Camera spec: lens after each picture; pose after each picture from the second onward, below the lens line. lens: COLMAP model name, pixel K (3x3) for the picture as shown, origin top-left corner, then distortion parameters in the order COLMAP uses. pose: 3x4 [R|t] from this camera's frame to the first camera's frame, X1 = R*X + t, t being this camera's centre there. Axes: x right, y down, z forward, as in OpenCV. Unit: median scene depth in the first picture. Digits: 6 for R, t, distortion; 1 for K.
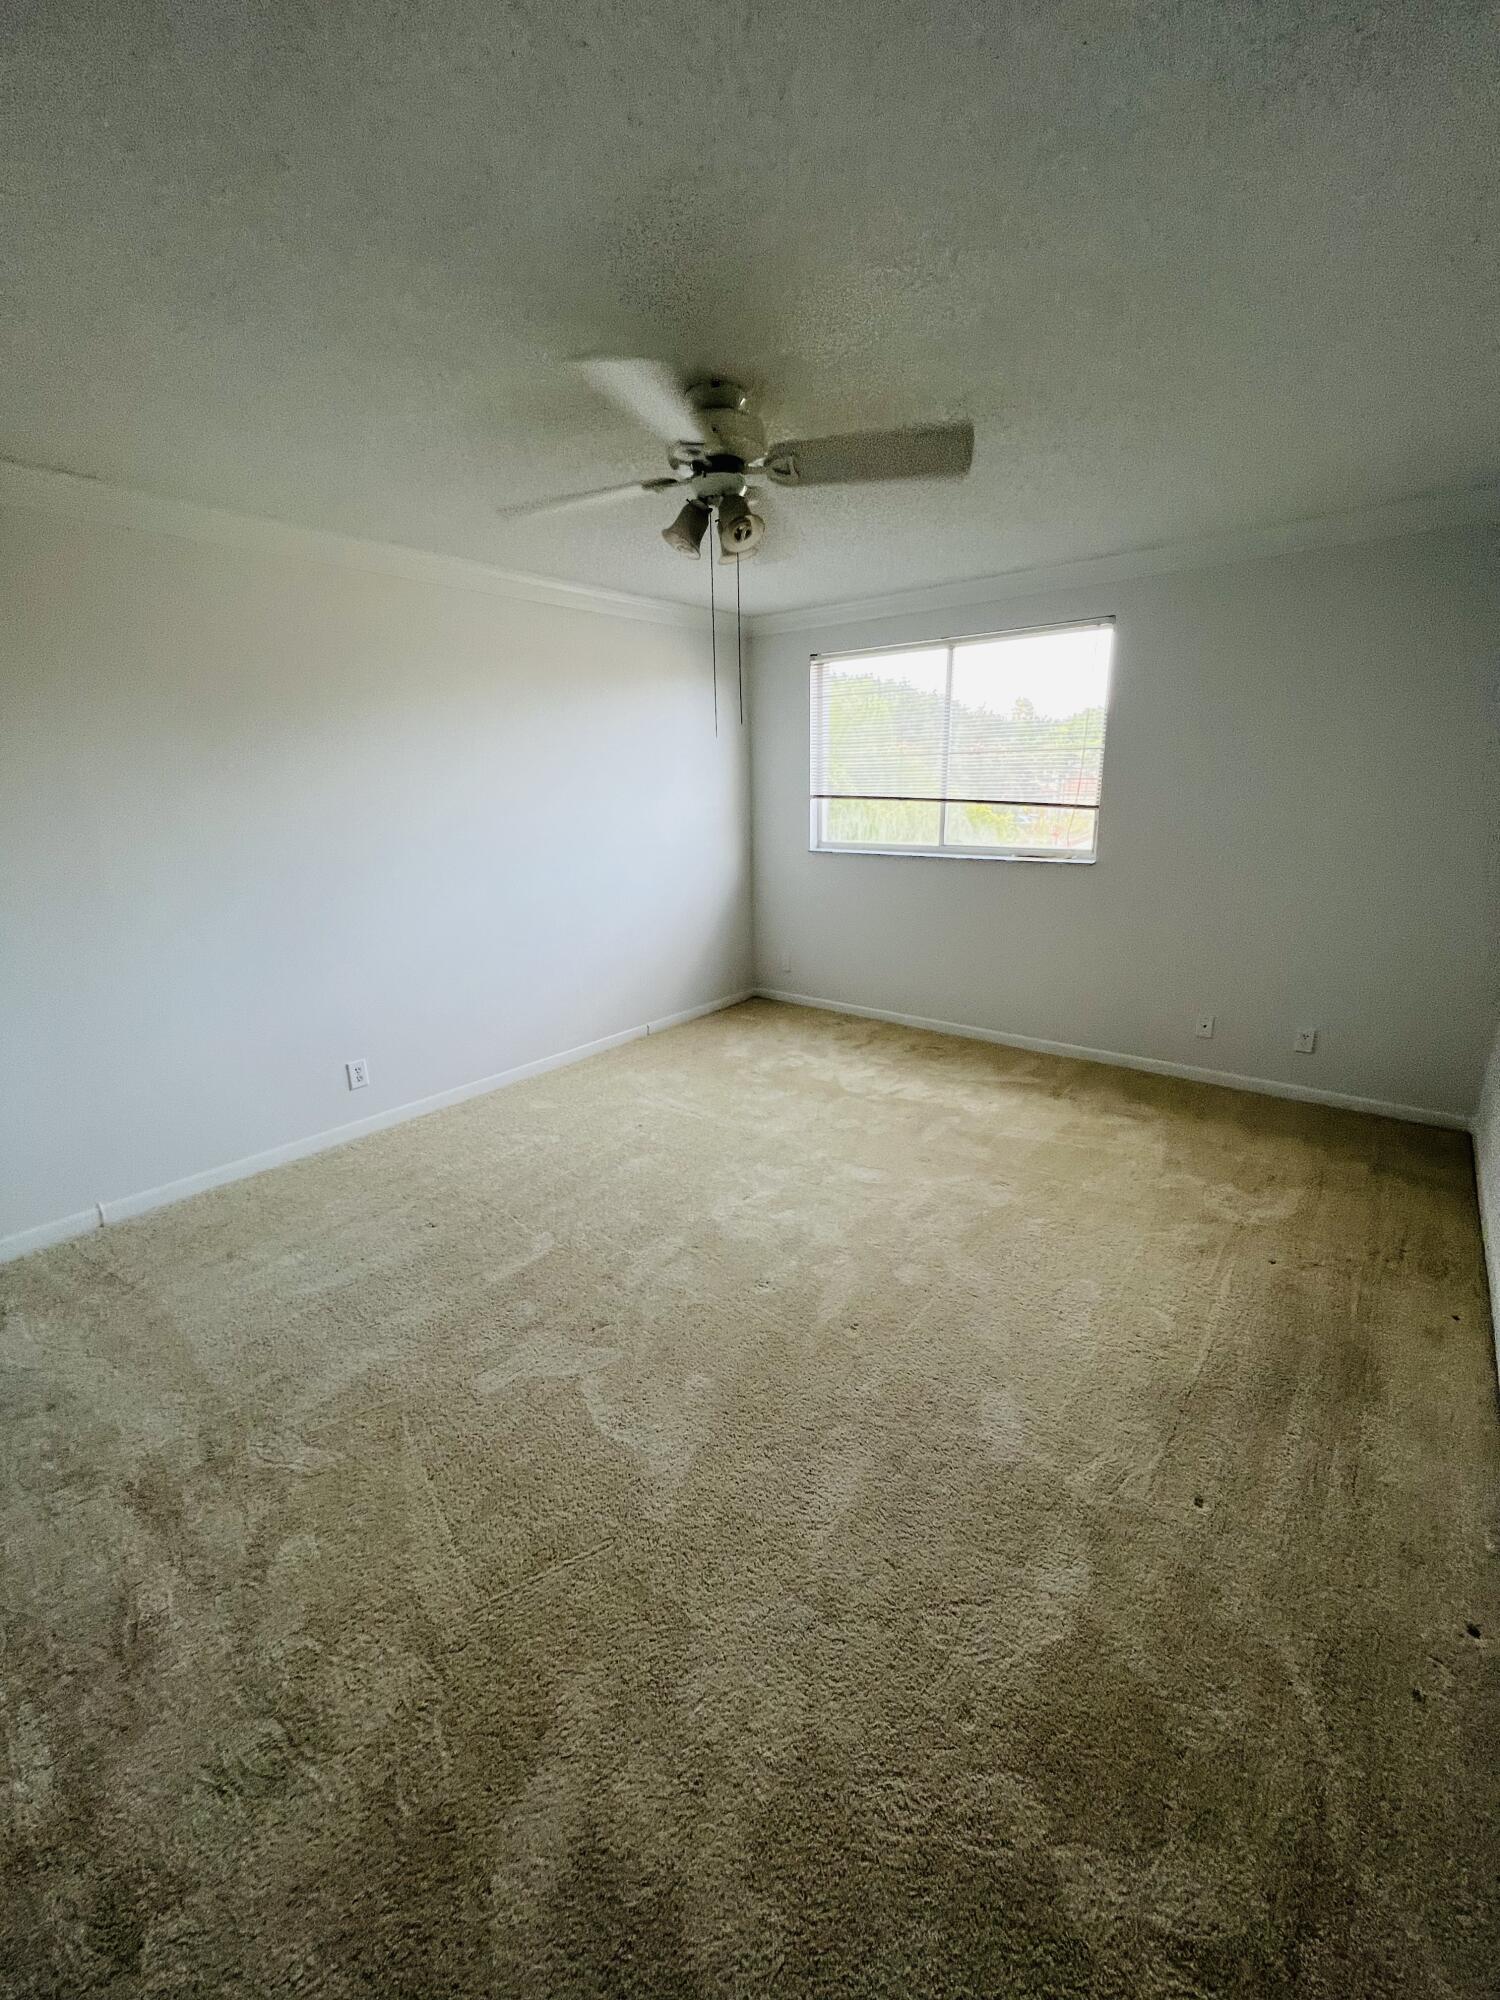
lens RADIAL K [[796.7, 0, 753.6], [0, 796.7, 1005.3], [0, 0, 1]] dist [0.000108, -0.000014]
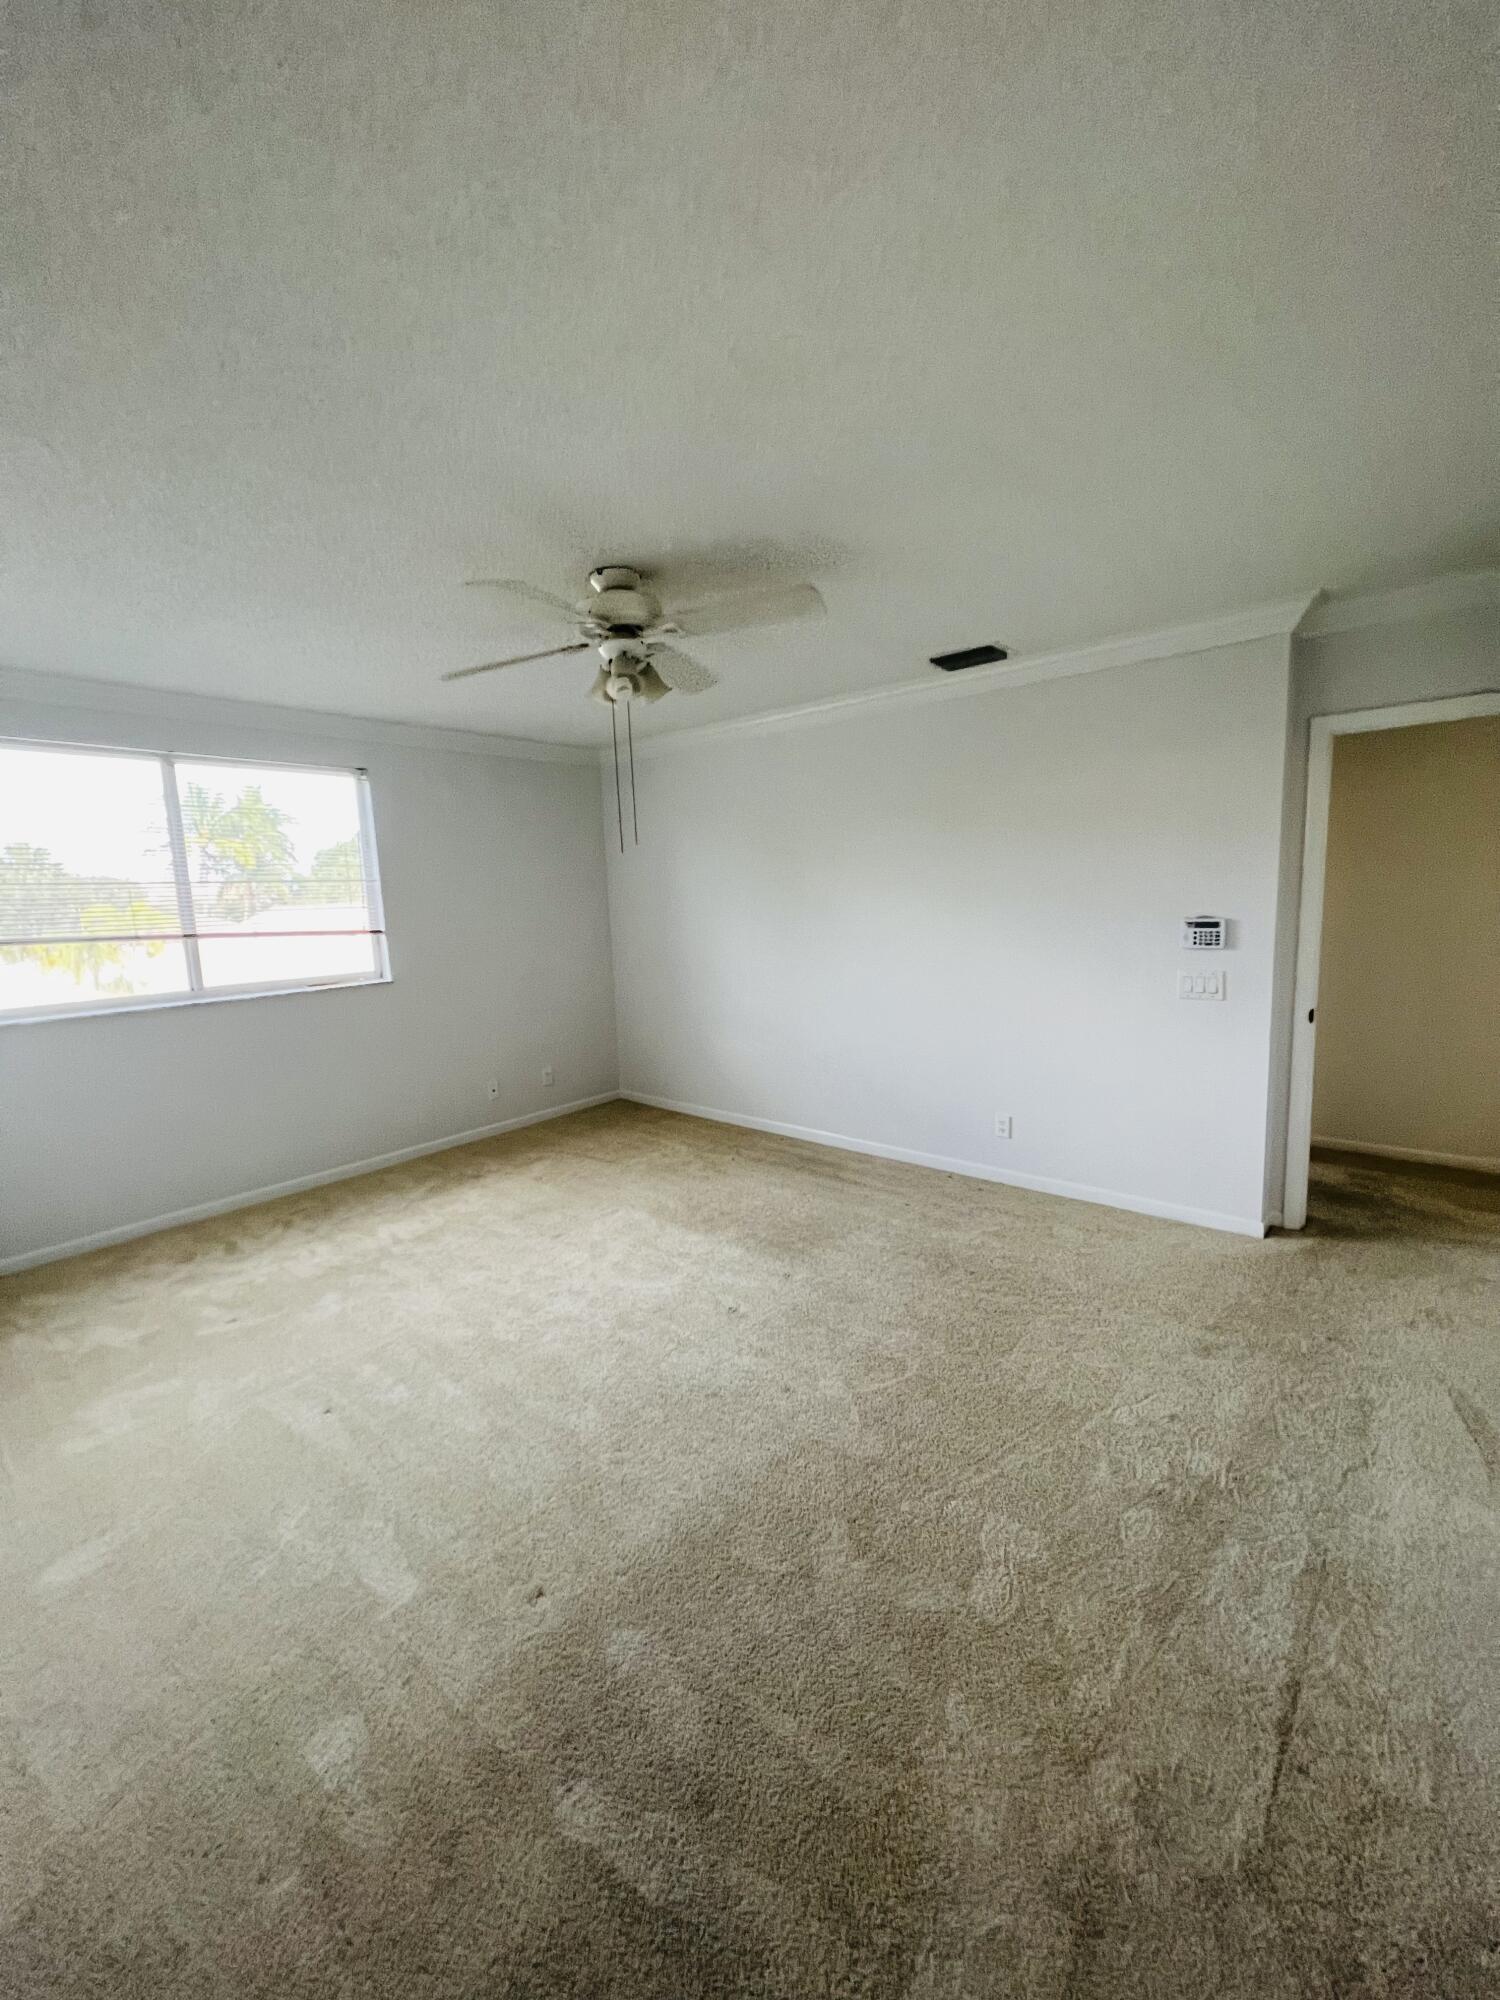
lens RADIAL K [[796.7, 0, 753.3], [0, 796.7, 998.3], [0, 0, 1]] dist [0.000108, -0.000014]
pose [[0.016244, -0.110664, 0.993725, -0.653199], [0.307752, 0.946161, 0.100336, -0.109370], [-0.951328, 0.304191, 0.049427, 0.468237]]
